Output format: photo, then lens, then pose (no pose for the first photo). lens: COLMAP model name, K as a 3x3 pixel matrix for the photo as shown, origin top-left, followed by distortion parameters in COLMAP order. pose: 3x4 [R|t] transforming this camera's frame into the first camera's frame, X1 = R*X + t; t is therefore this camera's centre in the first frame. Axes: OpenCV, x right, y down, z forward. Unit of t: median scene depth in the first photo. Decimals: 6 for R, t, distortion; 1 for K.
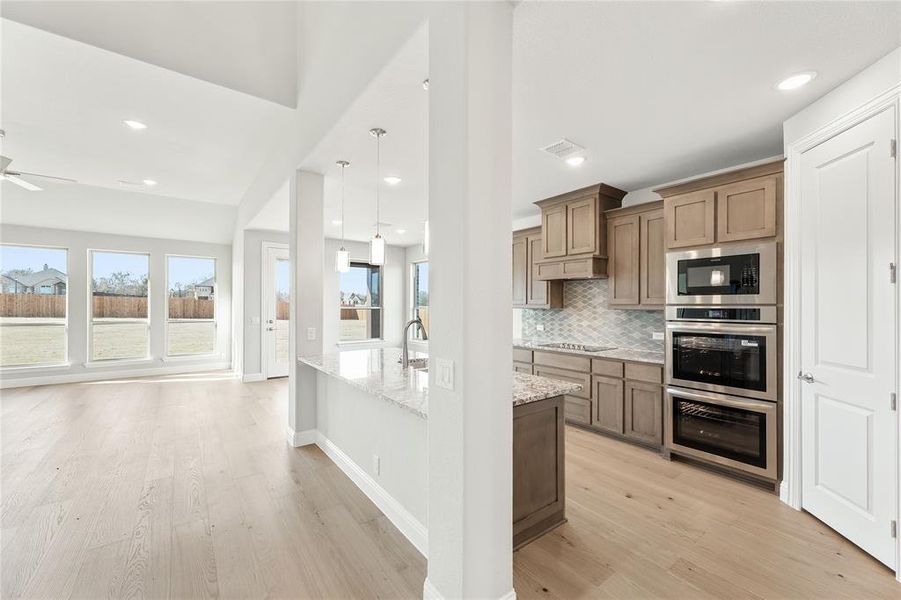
lens RADIAL K [[363.7, 0, 452.2], [0, 363.7, 303.4], [0, 0, 1]] dist [0.002002, 0.000255]
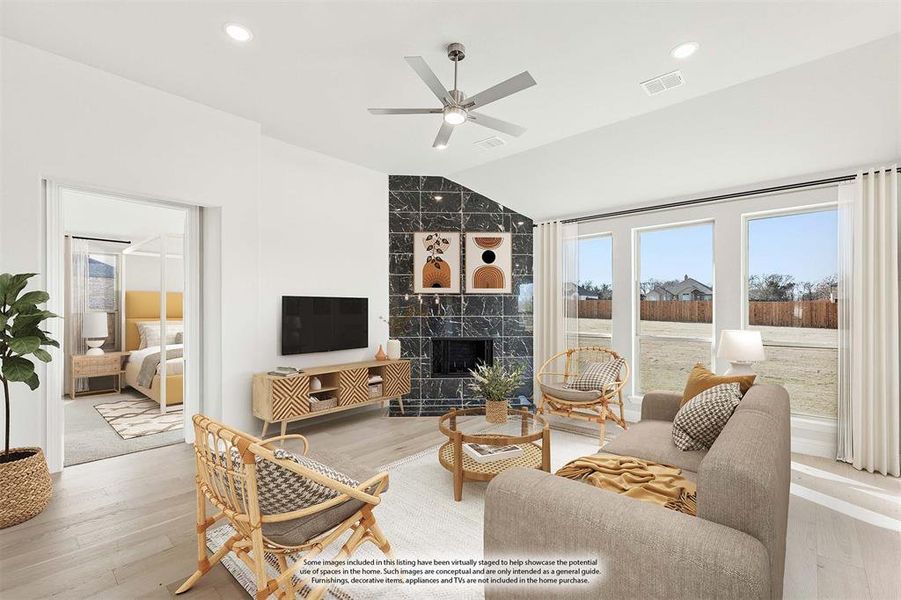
lens RADIAL K [[393.8, 0, 453.9], [0, 393.8, 302.8], [0, 0, 1]] dist [0.001170, 0.000101]
pose [[0.189906, -0.020726, -0.981584, -0.265349], [0.007042, 0.999780, -0.019748, 0.001736], [0.981777, -0.003162, 0.190010, 0.418190]]
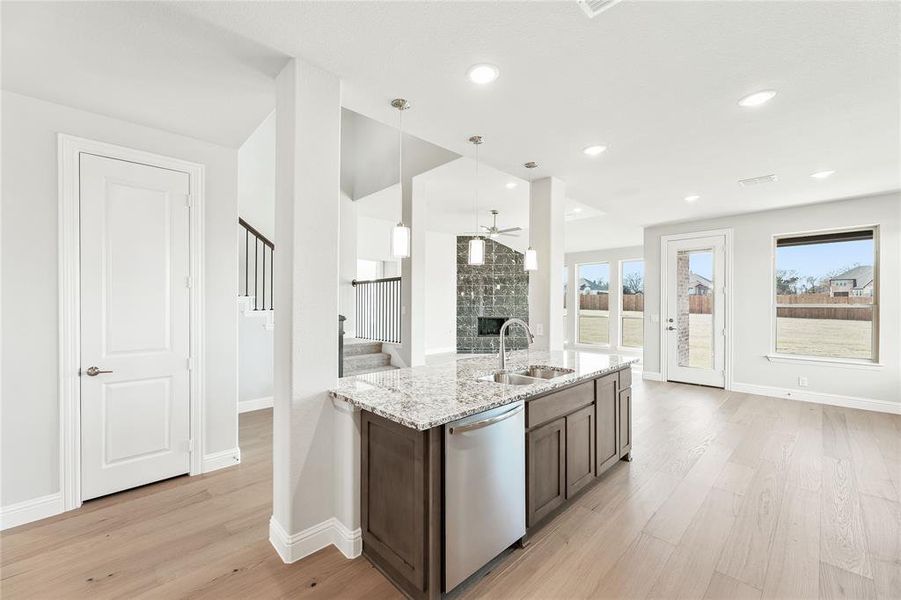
lens RADIAL K [[356.4, 0, 451.3], [0, 356.4, 305.9], [0, 0, 1]] dist [0.001236, 0.000216]
pose [[0.119567, 0.004783, -0.992815, 0.273331], [0.008347, 0.999948, 0.005823, 0.002777], [0.992791, -0.008983, 0.119521, 0.270057]]
